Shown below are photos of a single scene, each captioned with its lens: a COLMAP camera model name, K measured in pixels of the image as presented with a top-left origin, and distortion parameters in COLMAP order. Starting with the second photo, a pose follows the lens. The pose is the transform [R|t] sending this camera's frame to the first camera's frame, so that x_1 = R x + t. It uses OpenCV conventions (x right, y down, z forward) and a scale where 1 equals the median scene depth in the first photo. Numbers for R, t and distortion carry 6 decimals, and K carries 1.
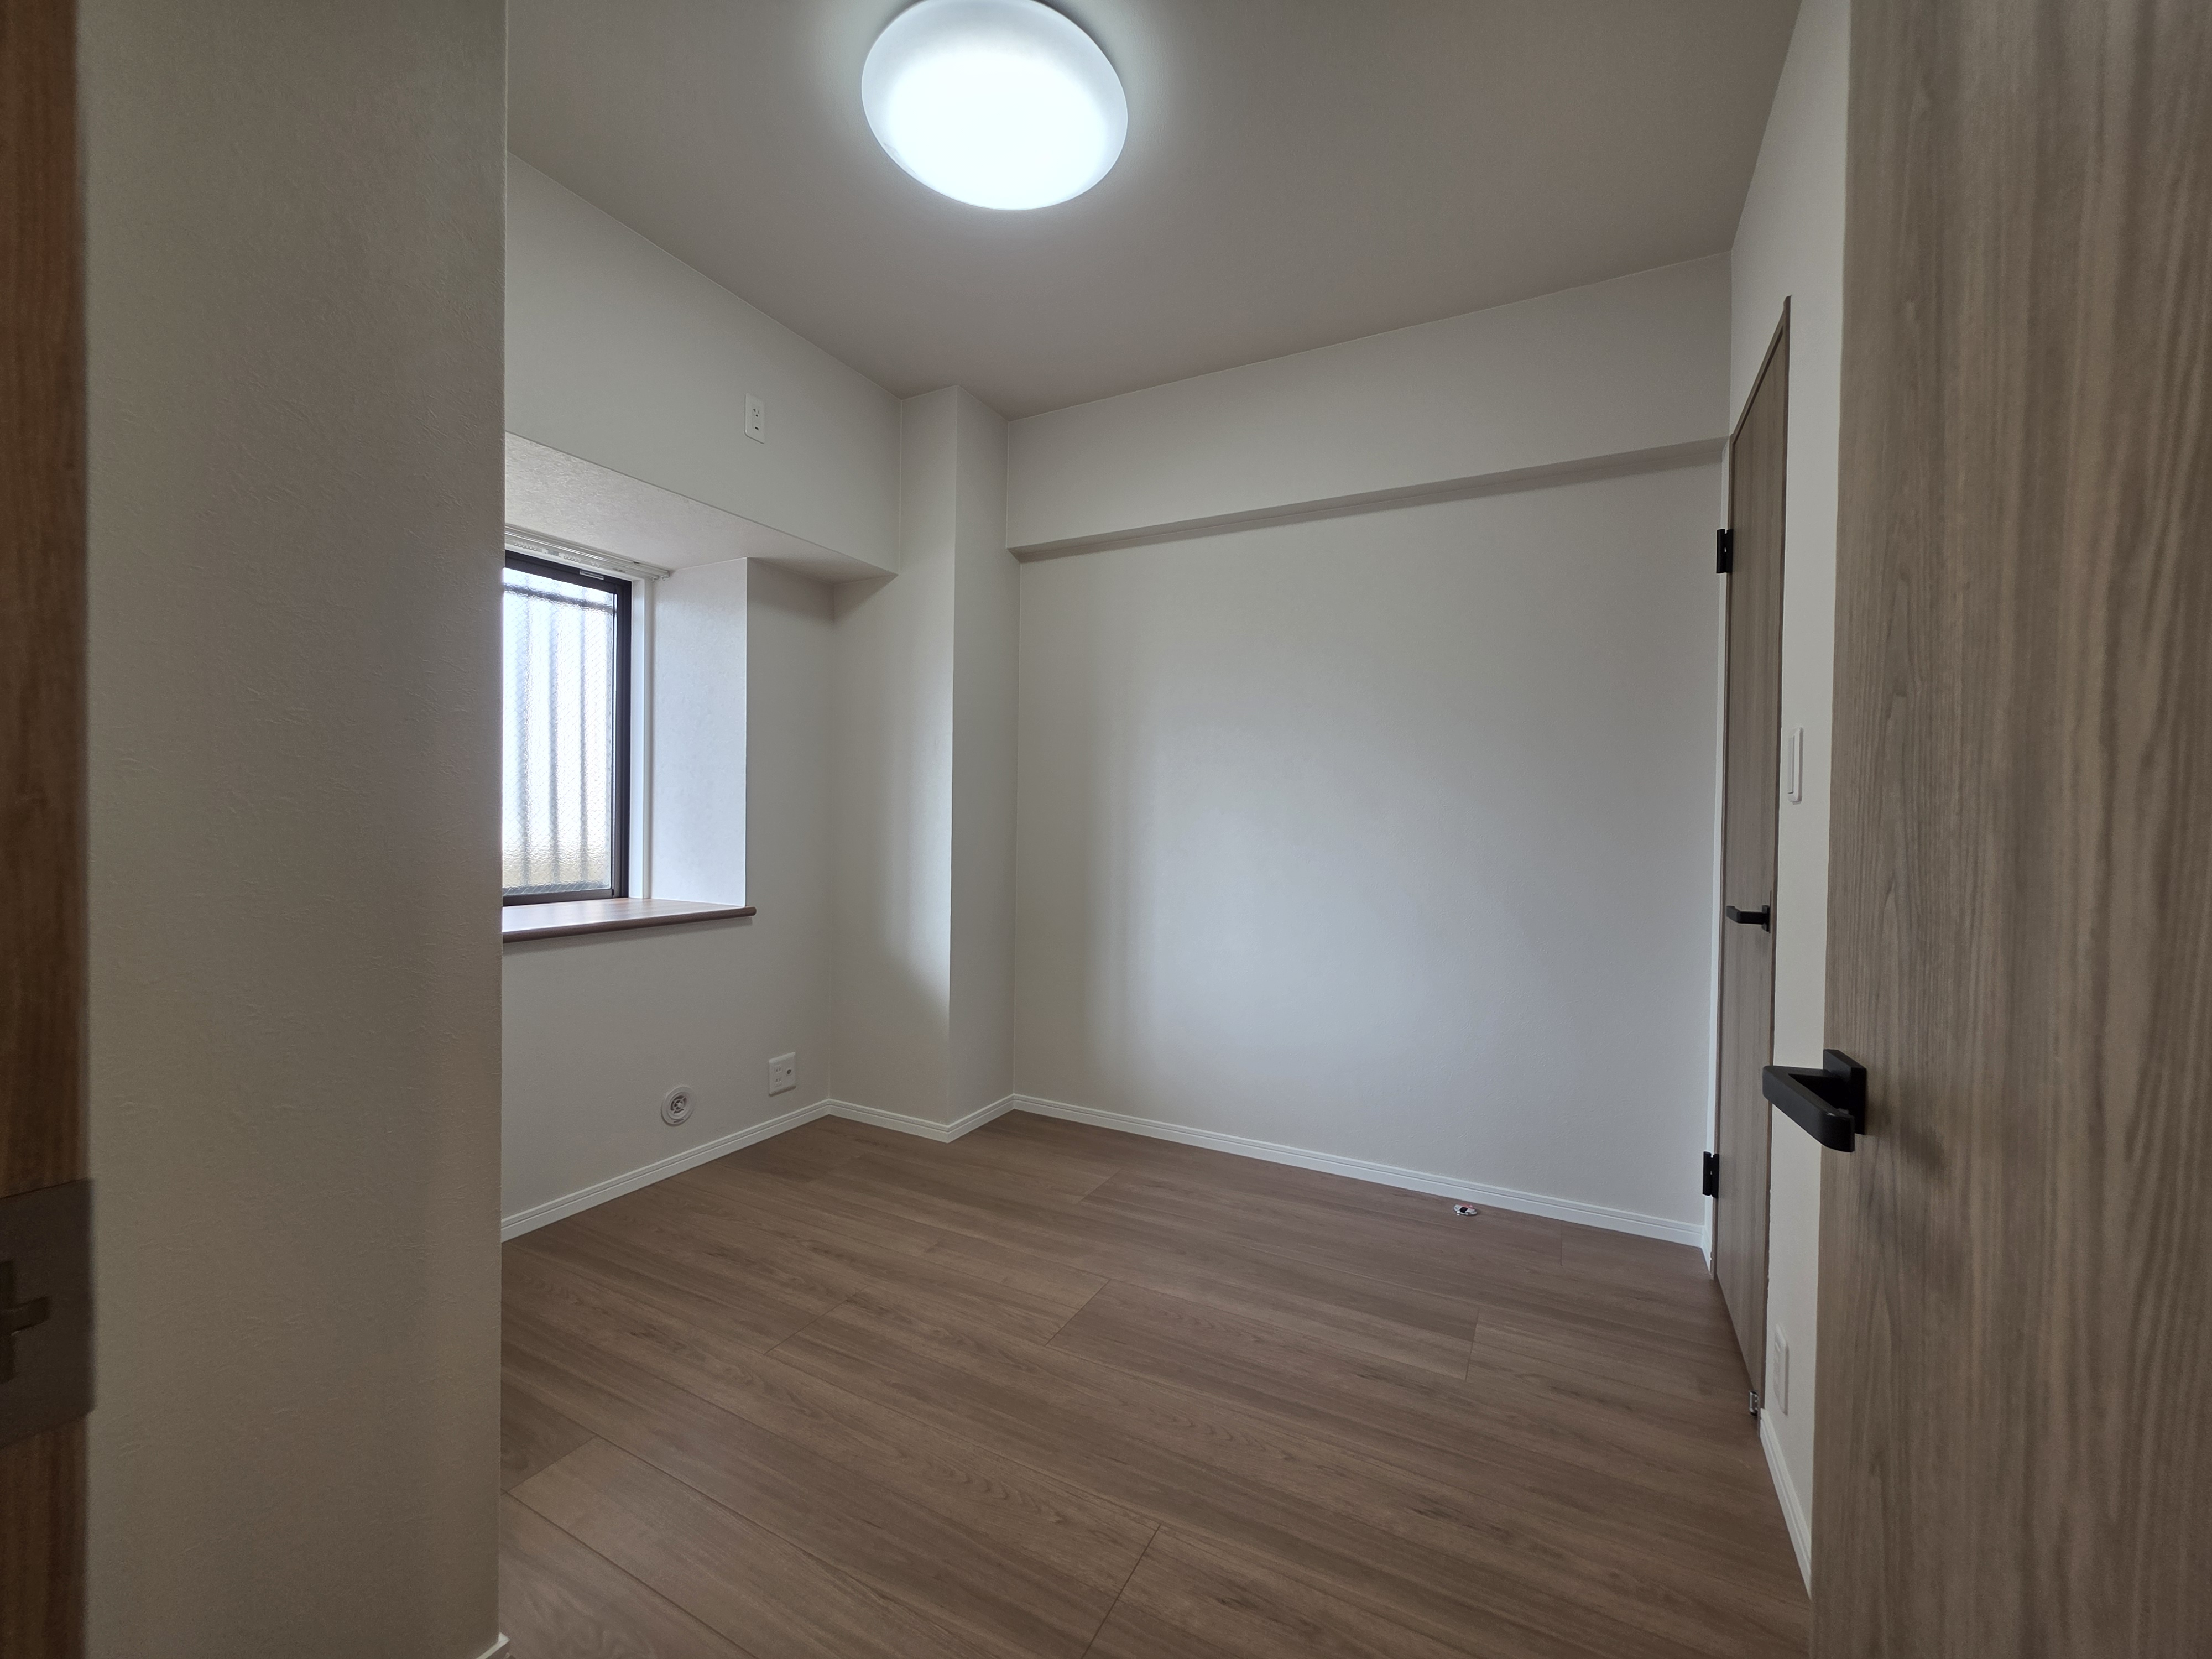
lens RADIAL K [[888.6, 0, 1106.0], [0, 888.6, 829.5], [0, 0, 1]] dist [-0.001688, 0.000142]
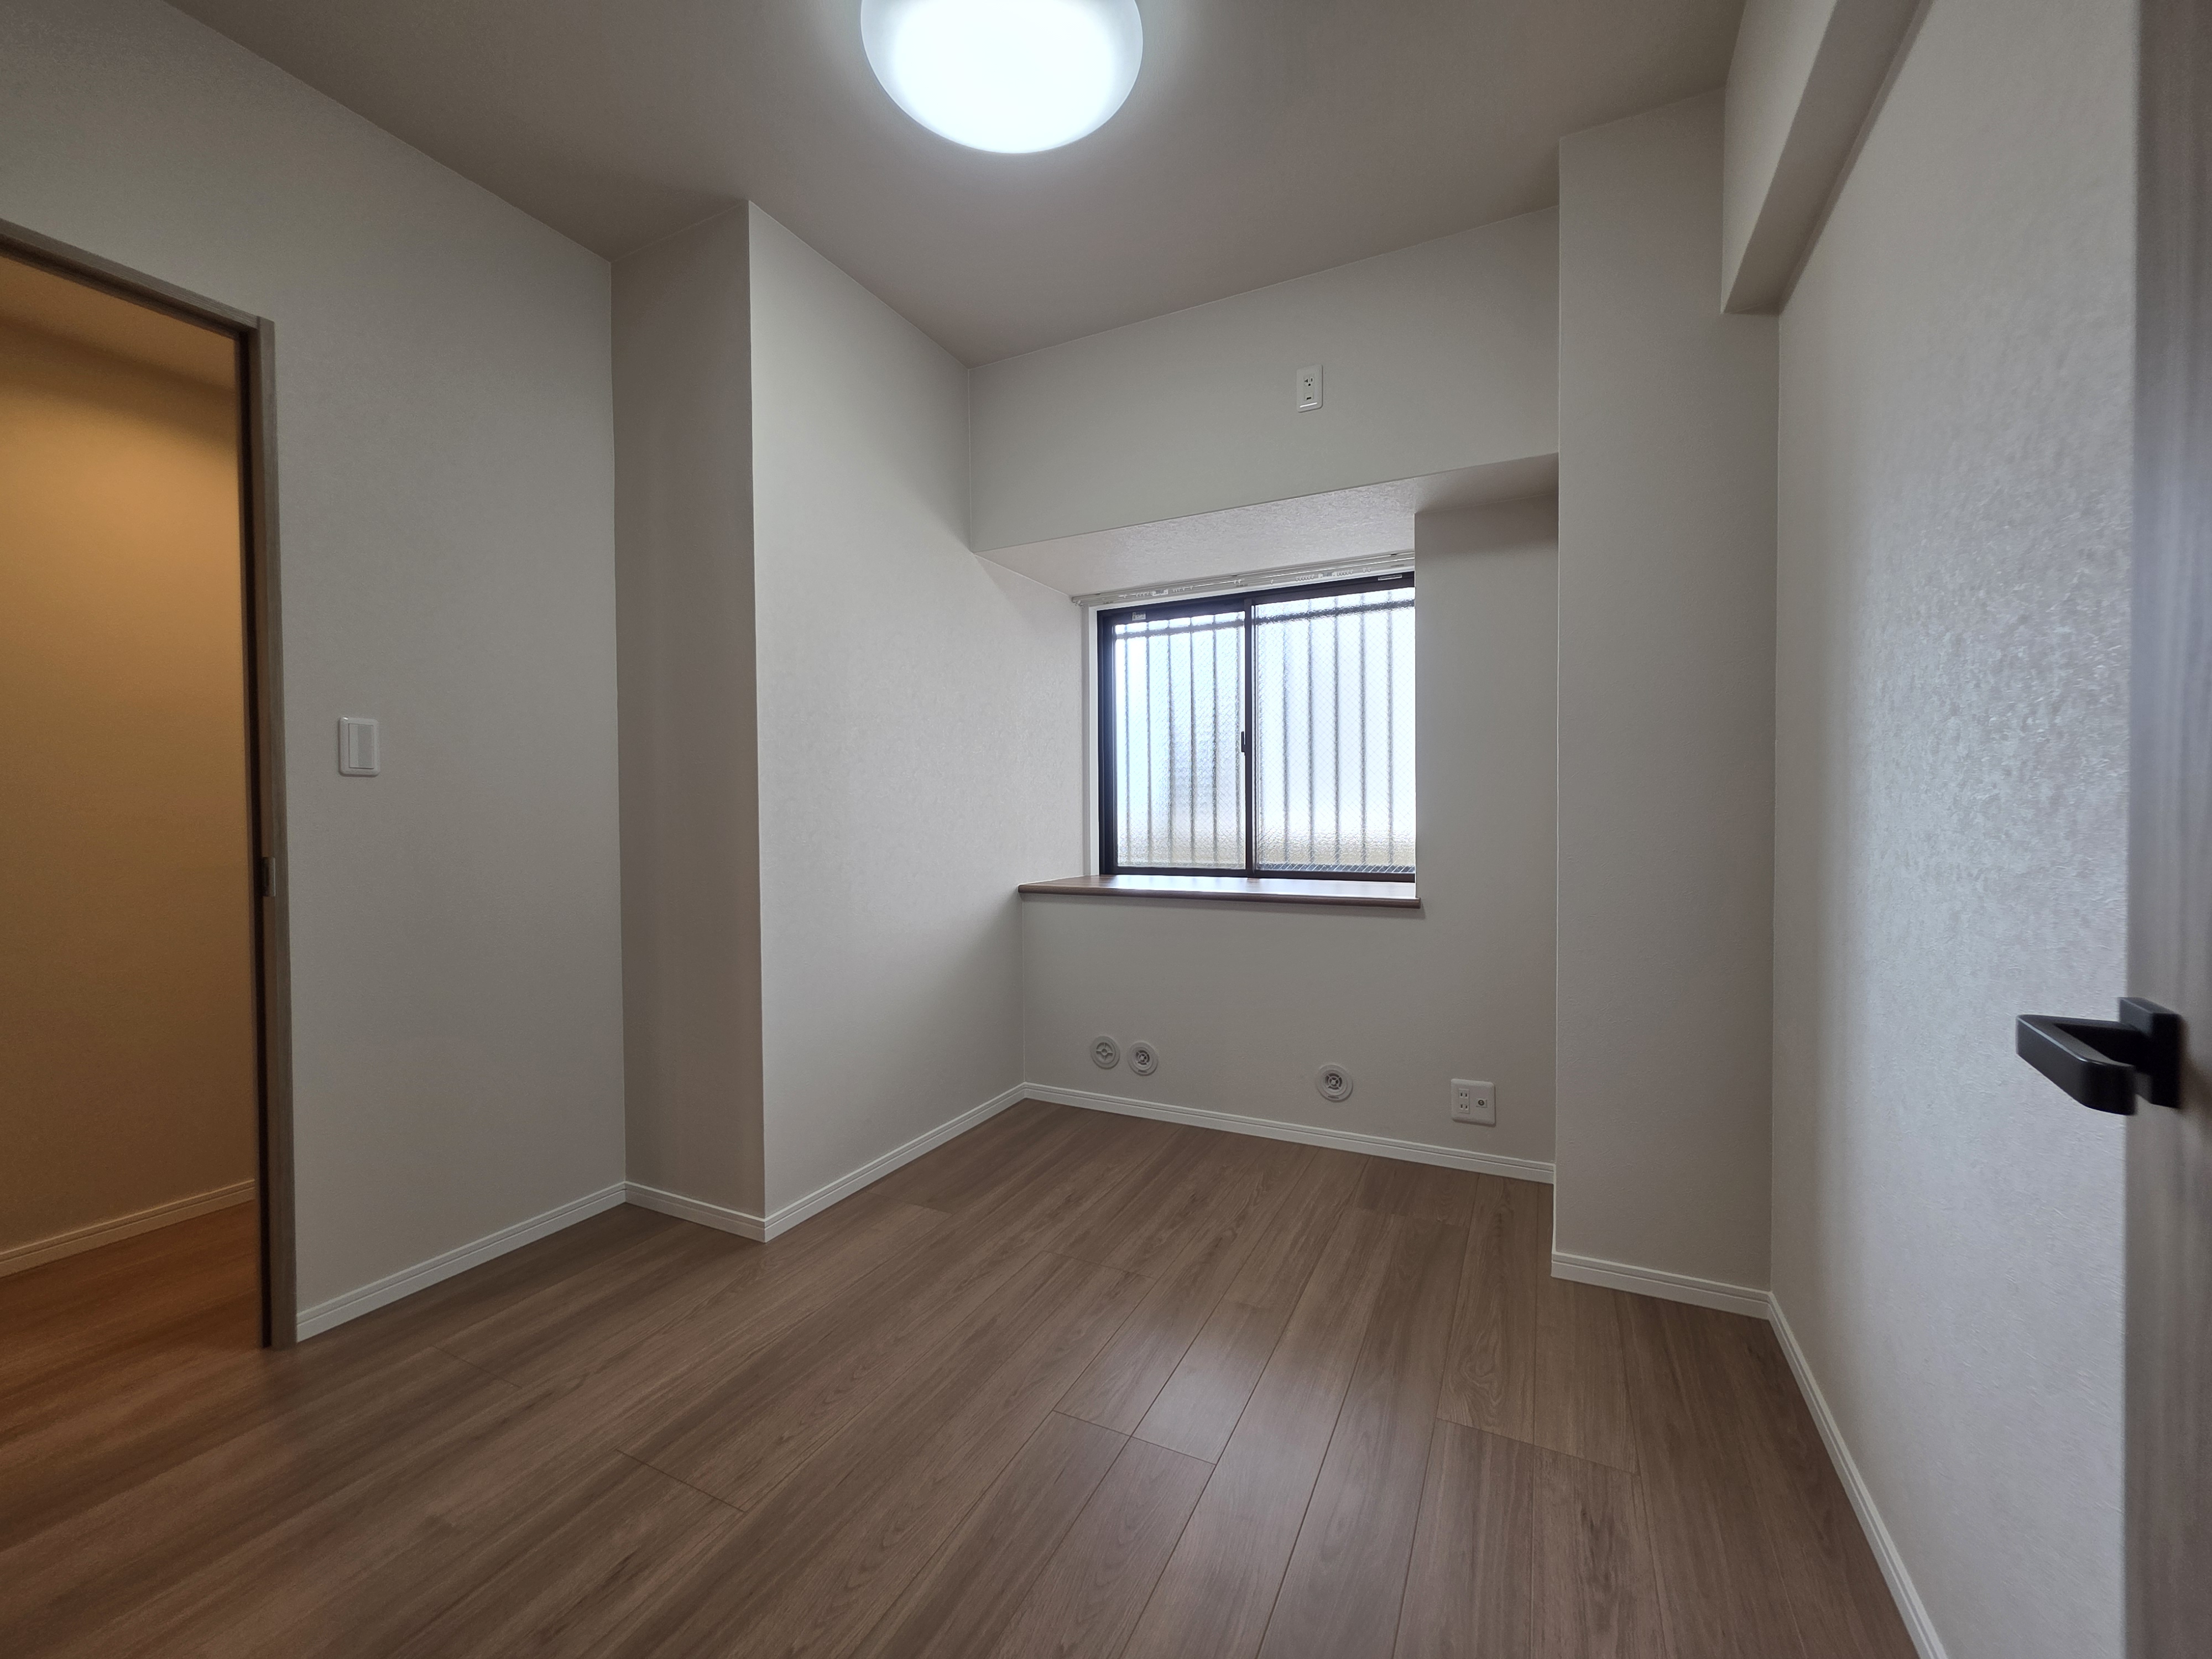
lens RADIAL K [[888.6, 0, 1106.0], [0, 888.6, 829.5], [0, 0, 1]] dist [-0.001688, 0.000142]
pose [[0.015230, 0.004909, -0.999872, 0.735201], [-0.009116, 0.999947, 0.004771, 0.021914], [0.999842, 0.009042, 0.015274, 0.979307]]
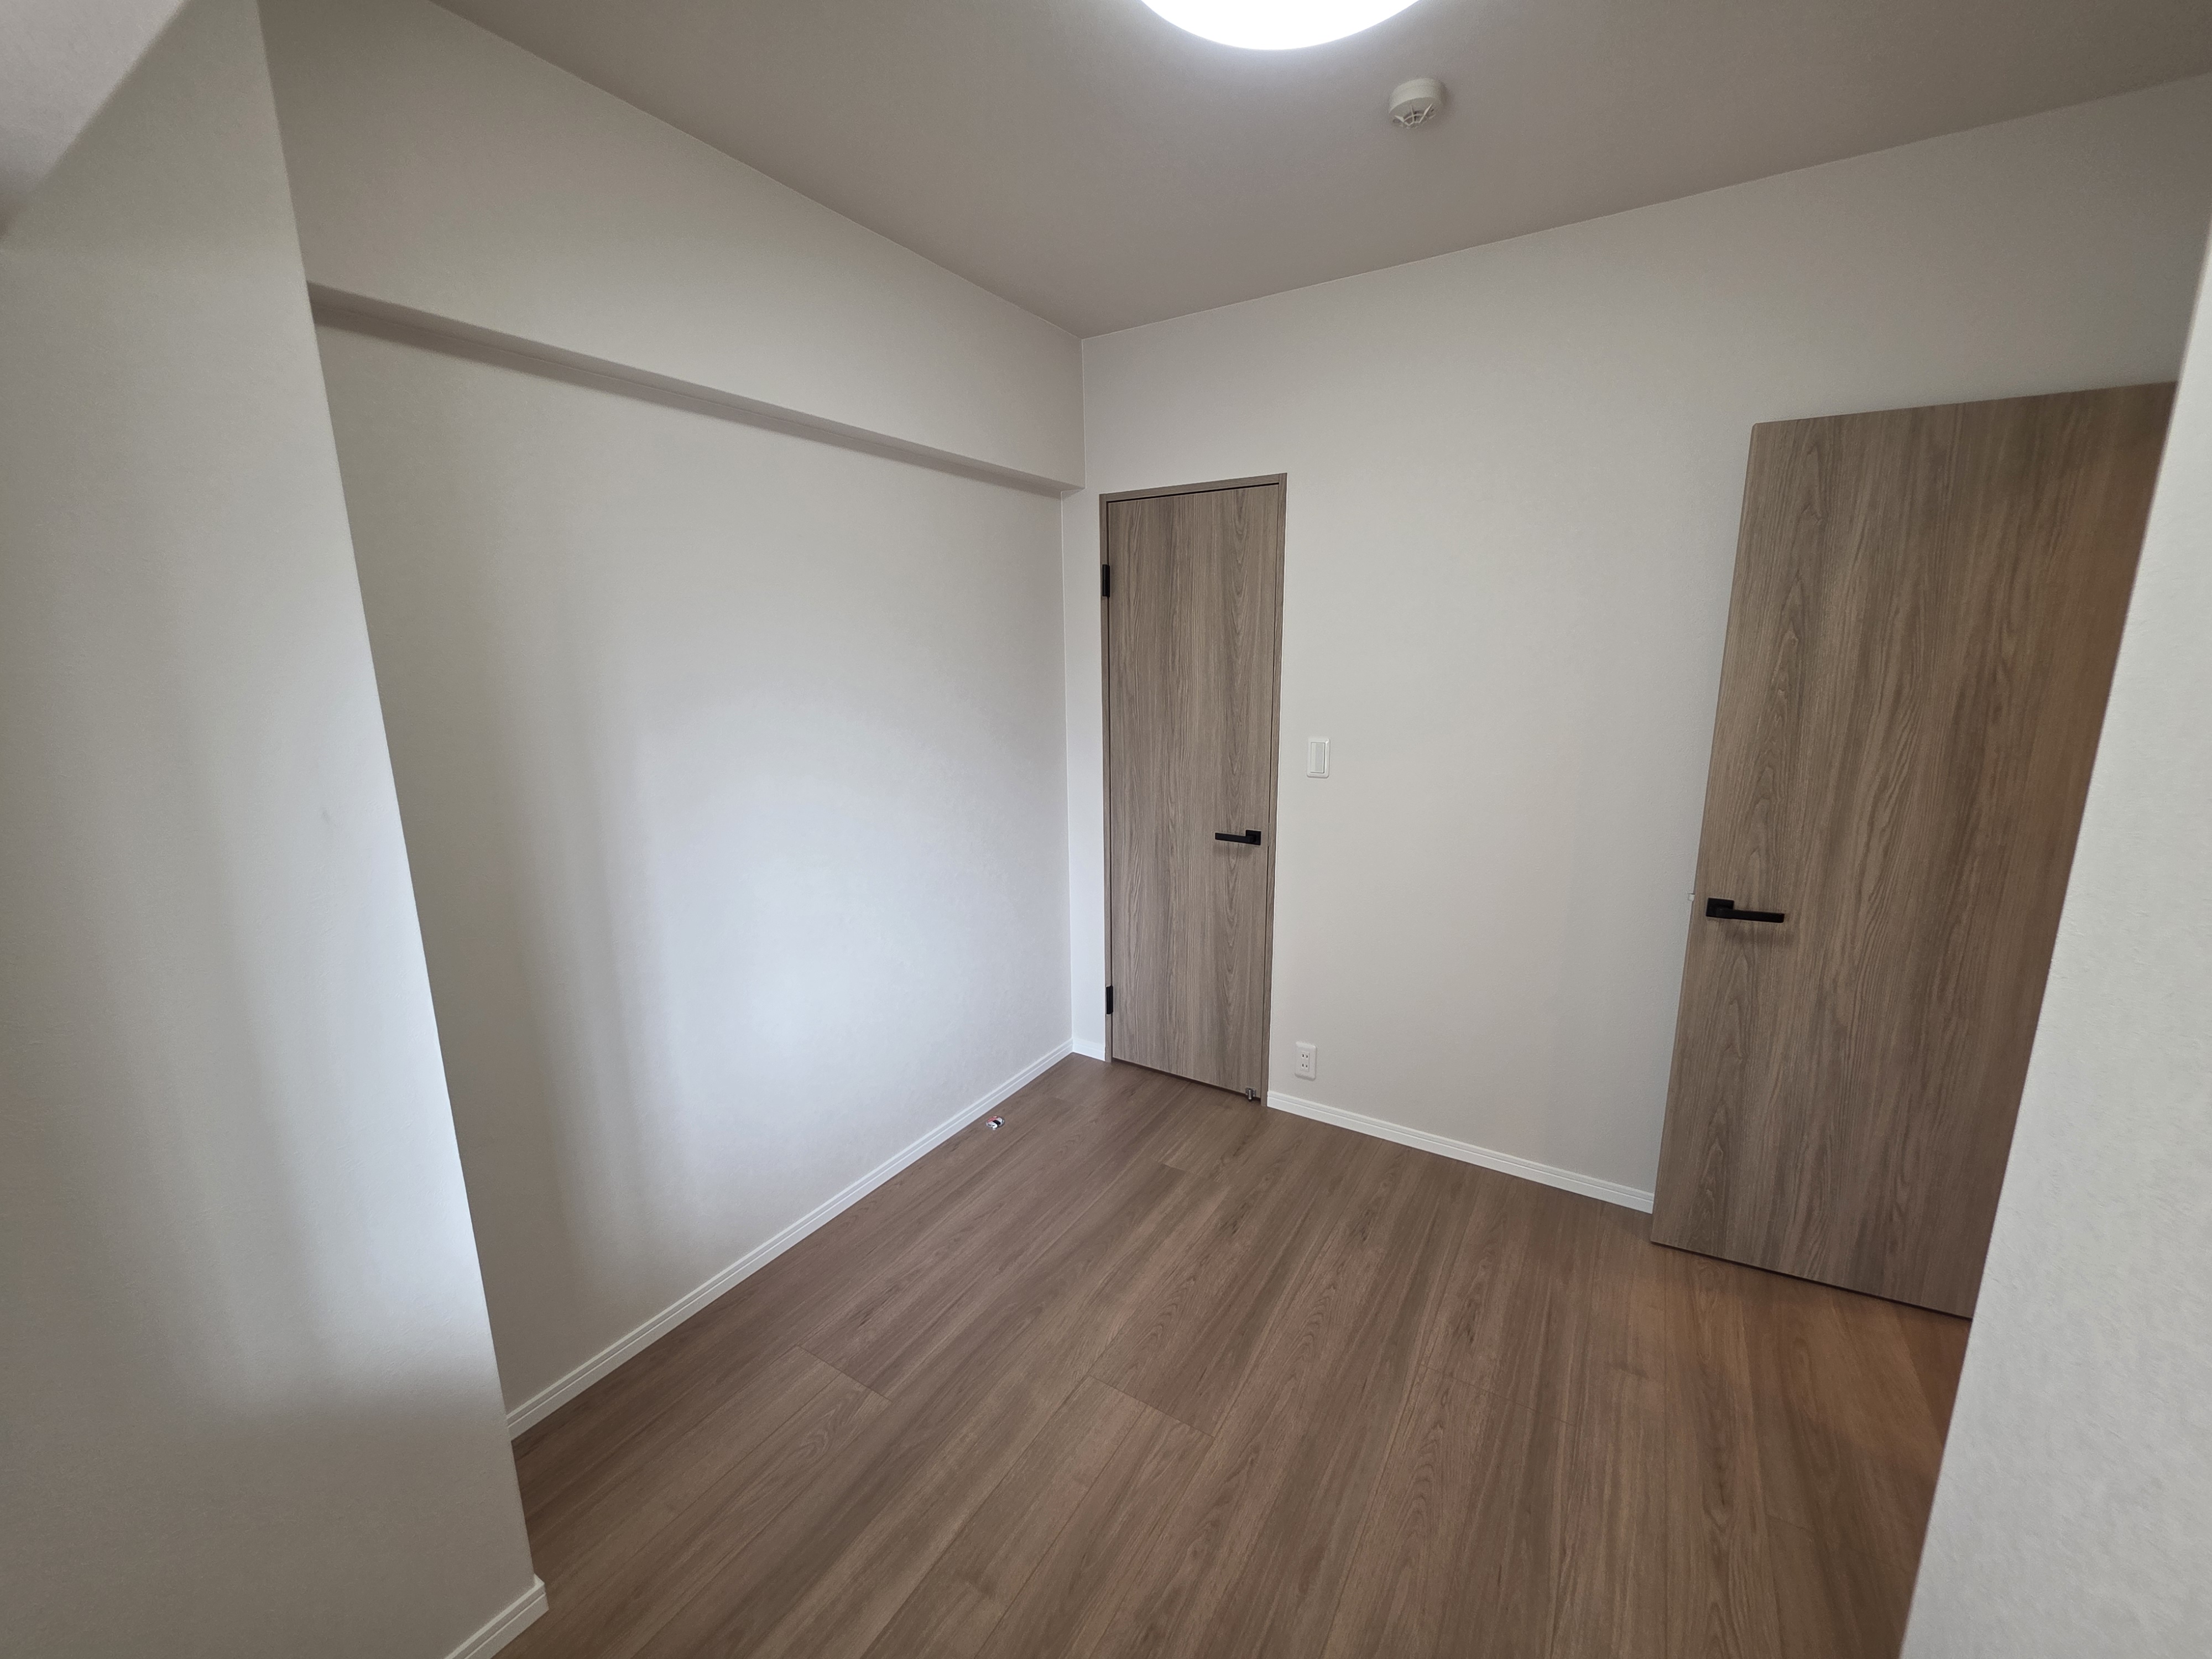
lens RADIAL K [[876.8, 0, 1119.2], [0, 876.8, 829.5], [0, 0, 1]] dist [0.000974, -0.000004]
pose [[0.064953, -0.213574, 0.974765, -0.810025], [0.022488, 0.976893, 0.212542, -0.245331], [-0.997635, 0.008115, 0.068255, 0.978867]]
